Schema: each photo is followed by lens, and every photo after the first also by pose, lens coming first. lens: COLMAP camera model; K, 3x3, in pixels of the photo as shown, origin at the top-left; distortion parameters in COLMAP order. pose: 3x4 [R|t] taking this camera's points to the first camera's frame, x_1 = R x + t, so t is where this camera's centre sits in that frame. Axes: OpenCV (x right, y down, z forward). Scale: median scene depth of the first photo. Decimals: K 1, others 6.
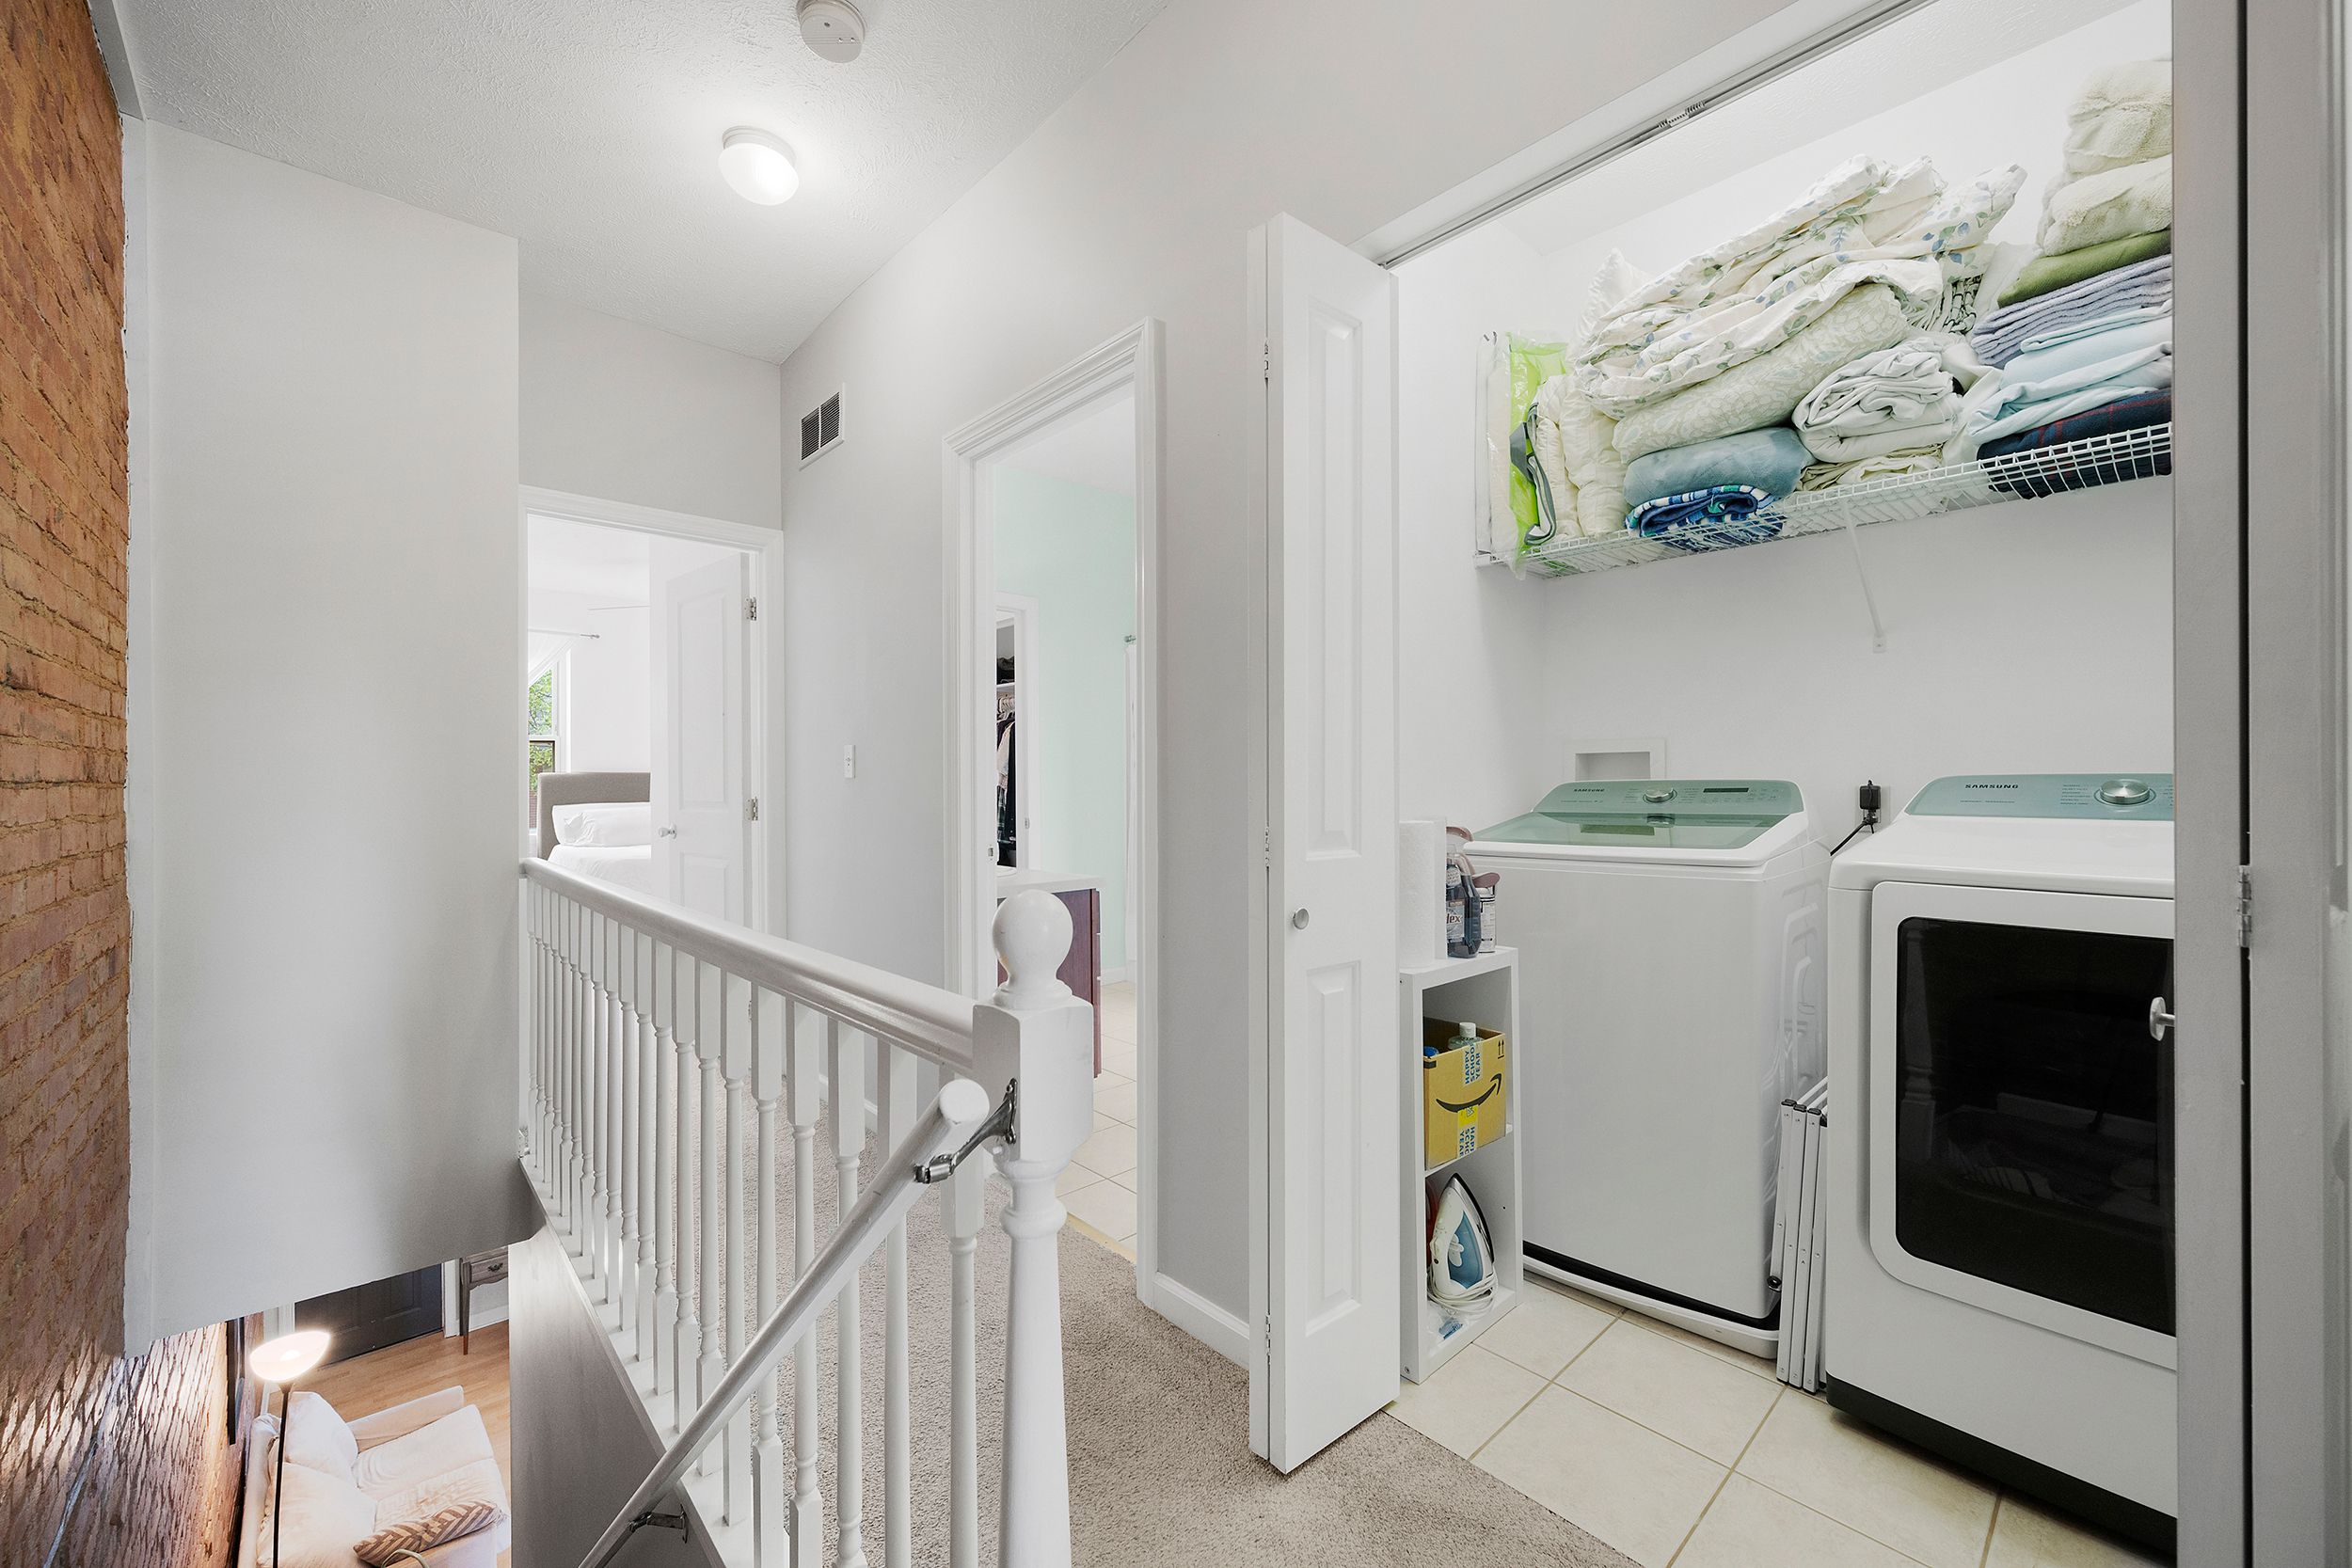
lens RADIAL K [[929.8, 0, 1178.6], [0, 929.8, 782.9], [0, 0, 1]] dist [0.002612, -0.000926]
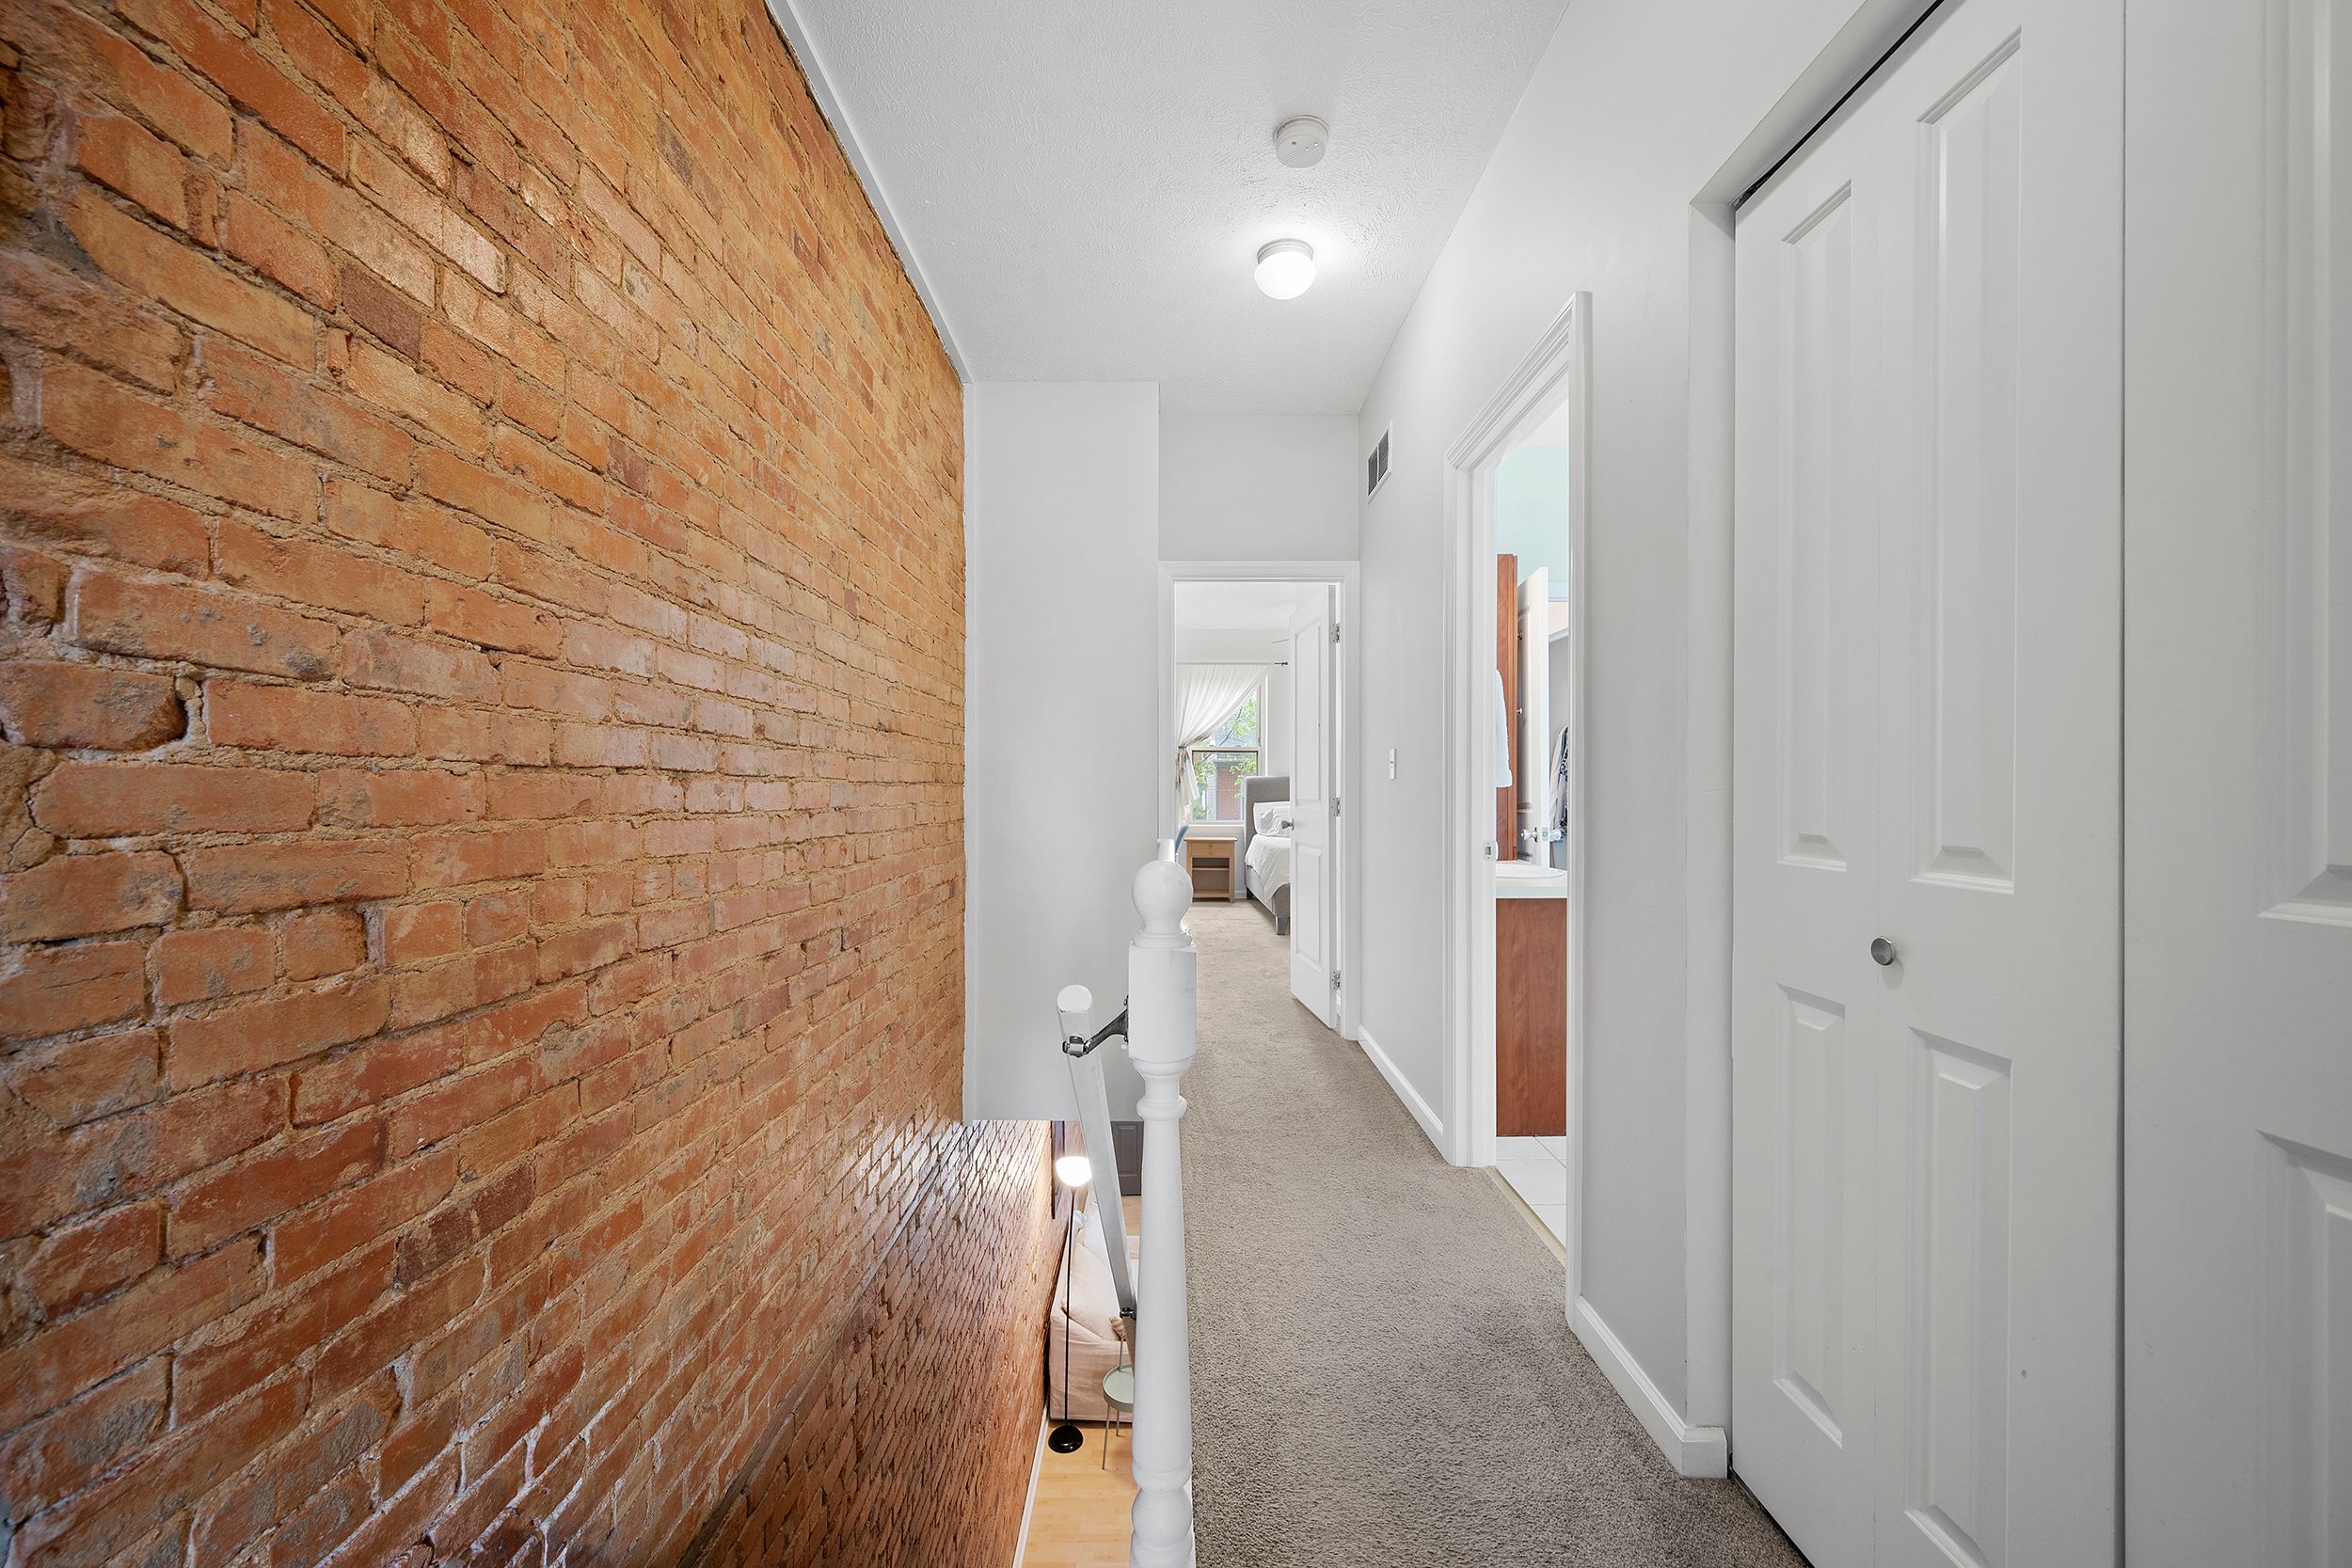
lens RADIAL K [[929.8, 0, 1165.7], [0, 929.8, 787.5], [0, 0, 1]] dist [0.002612, -0.000926]
pose [[0.736967, 0.002003, -0.675926, 0.280290], [-0.000037, 0.999996, 0.002923, 0.003101], [0.675929, -0.002129, 0.736964, 0.011528]]
